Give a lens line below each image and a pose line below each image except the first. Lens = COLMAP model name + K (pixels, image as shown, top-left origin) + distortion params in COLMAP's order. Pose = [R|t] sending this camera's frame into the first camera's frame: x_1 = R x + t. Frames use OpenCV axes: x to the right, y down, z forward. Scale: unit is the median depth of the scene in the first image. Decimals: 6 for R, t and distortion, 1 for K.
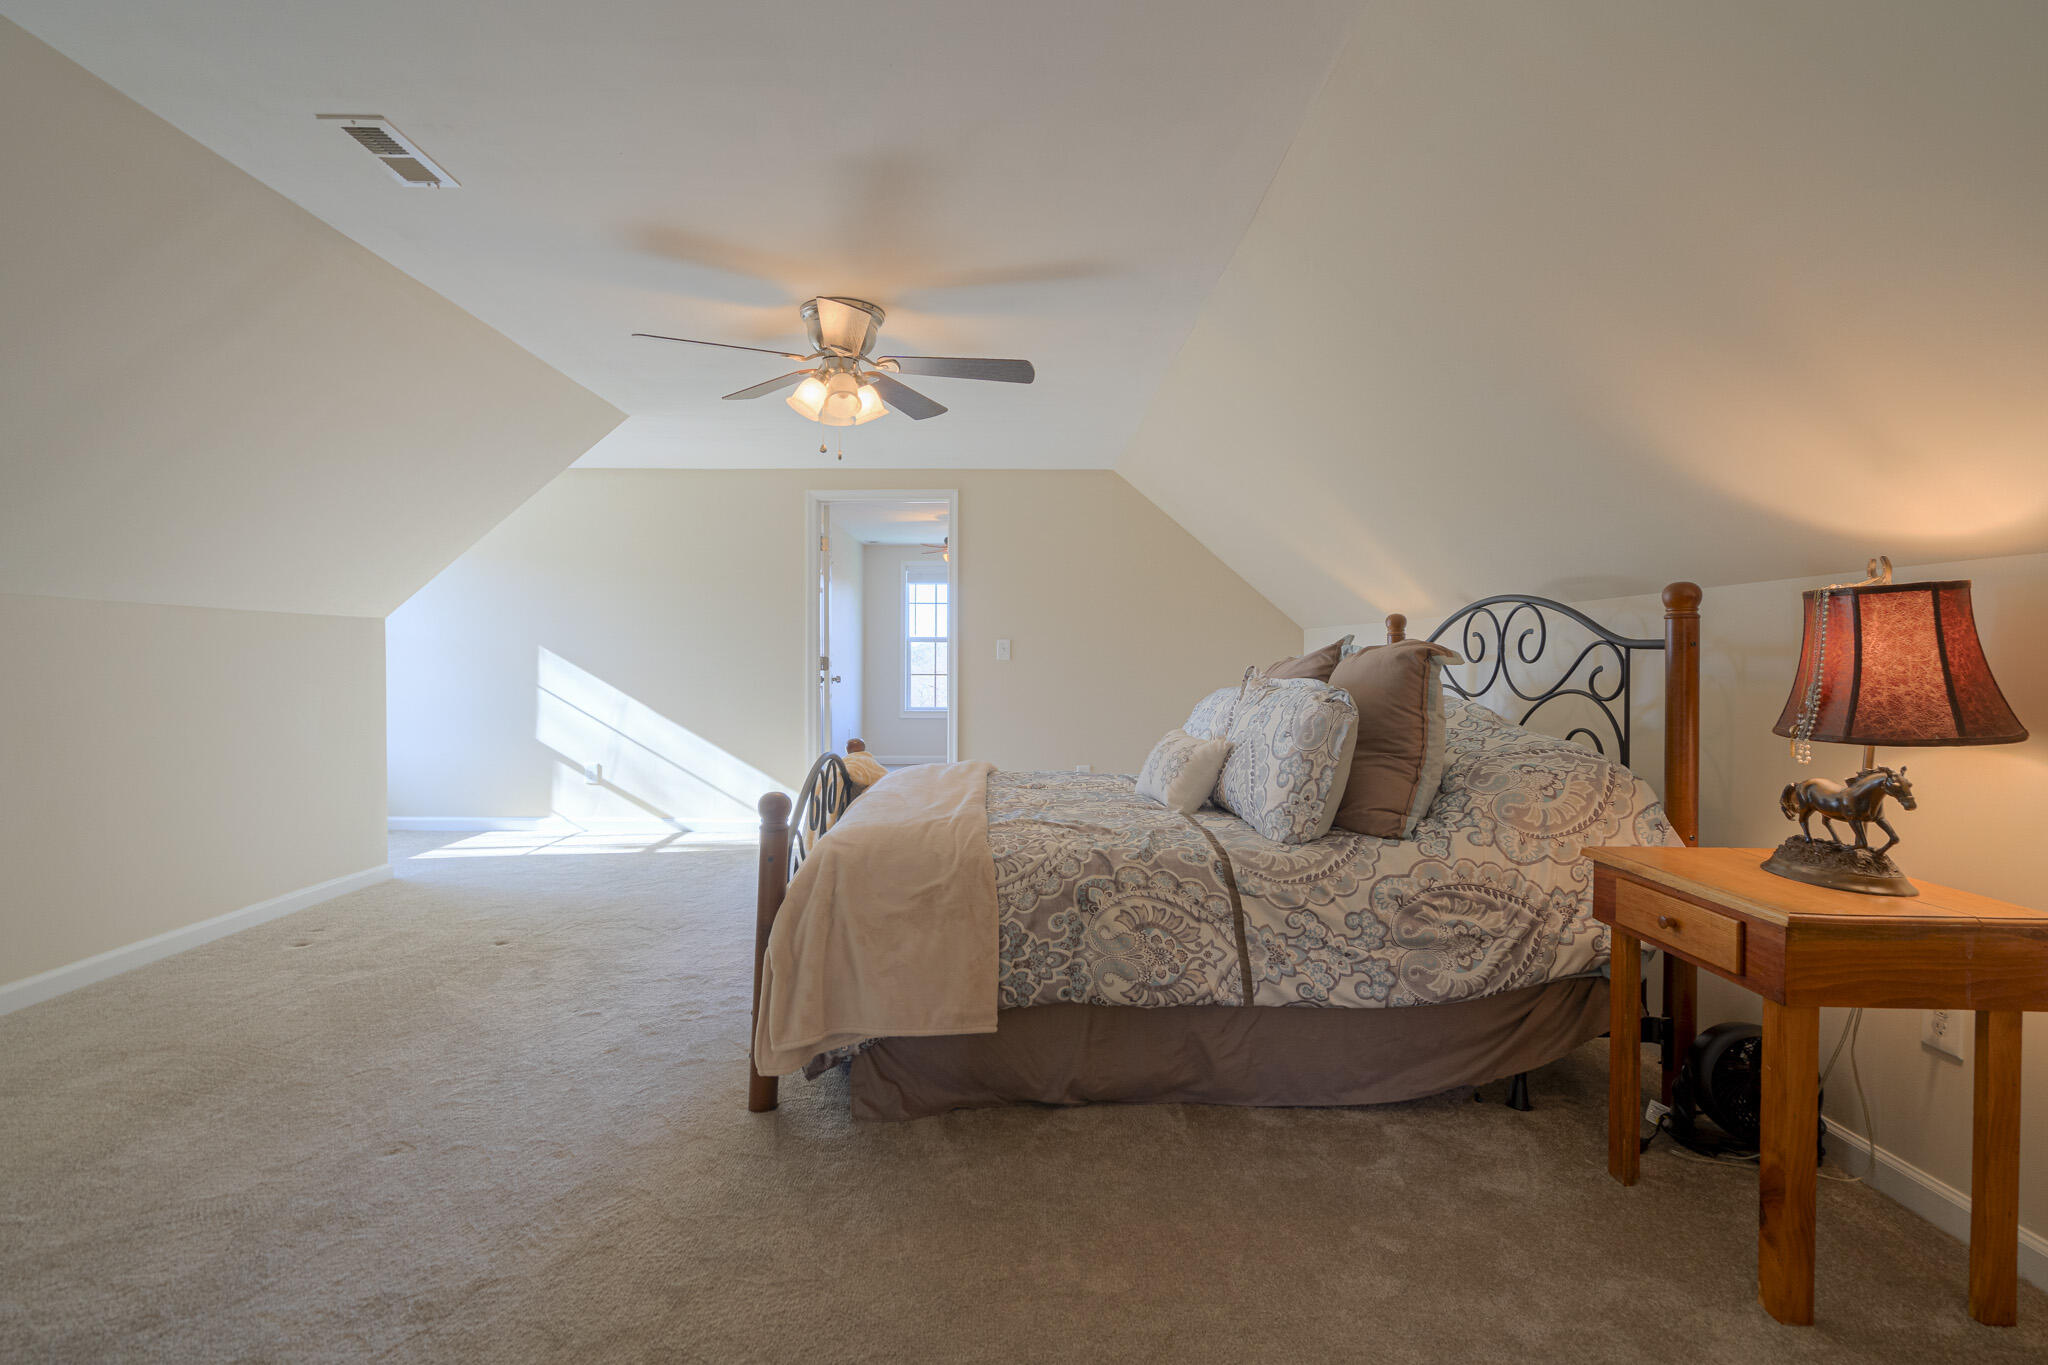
lens RADIAL K [[942.3, 0, 1020.3], [0, 942.3, 671.7], [0, 0, 1]] dist [-0.001689, 0.000201]
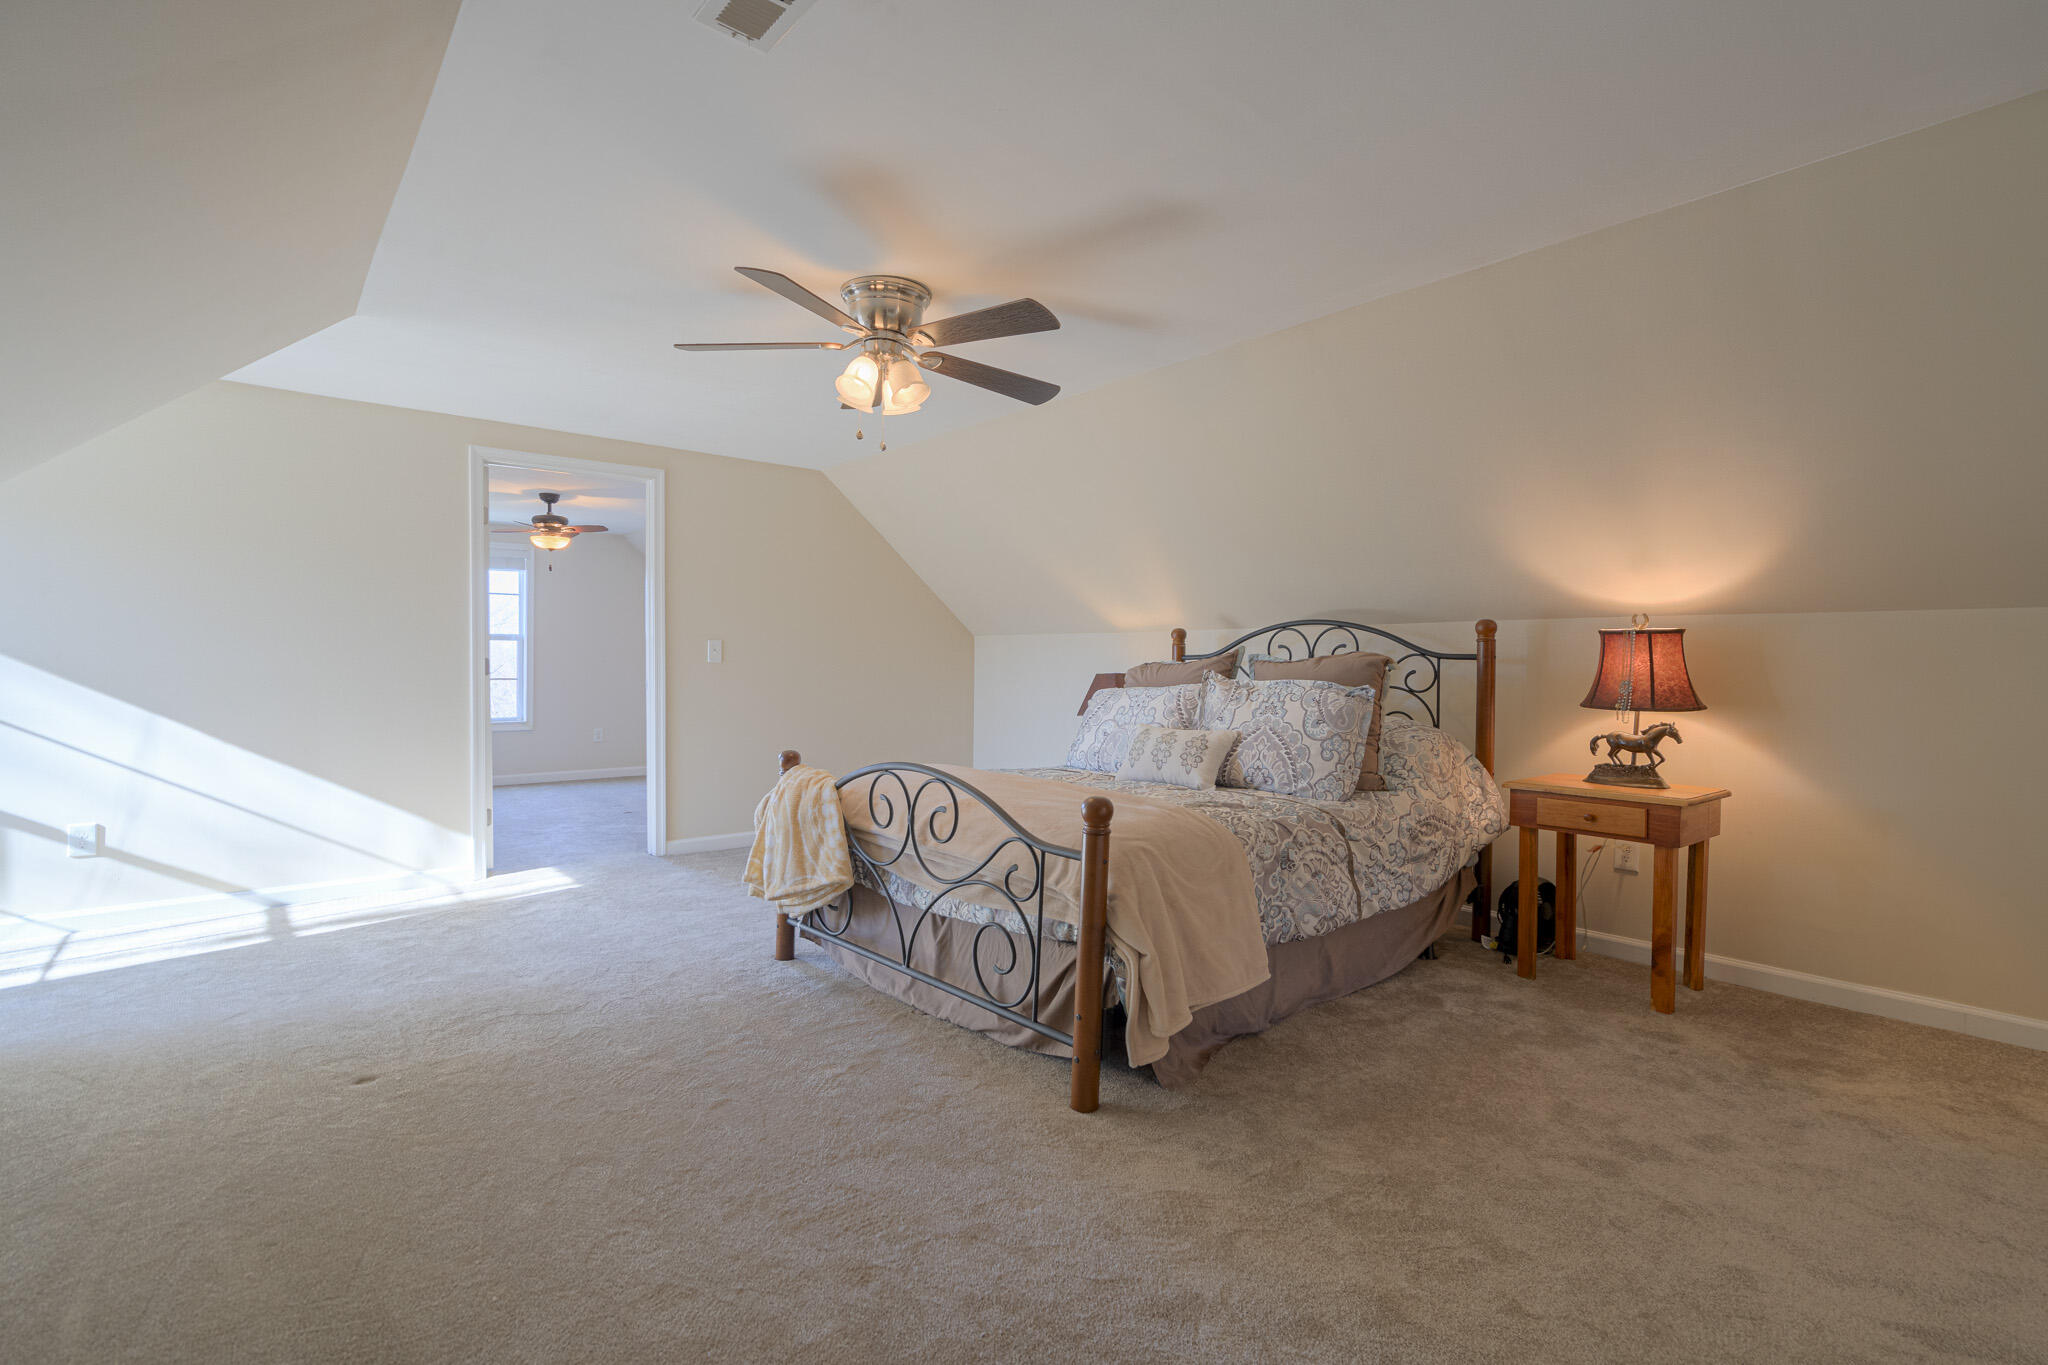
lens RADIAL K [[942.3, 0, 1018.0], [0, 942.3, 682.4], [0, 0, 1]] dist [-0.001689, 0.000201]
pose [[0.759495, -0.010733, 0.650424, -1.009344], [0.003810, 0.999920, 0.012052, -0.008310], [-0.650502, -0.006675, 0.759475, 0.287692]]
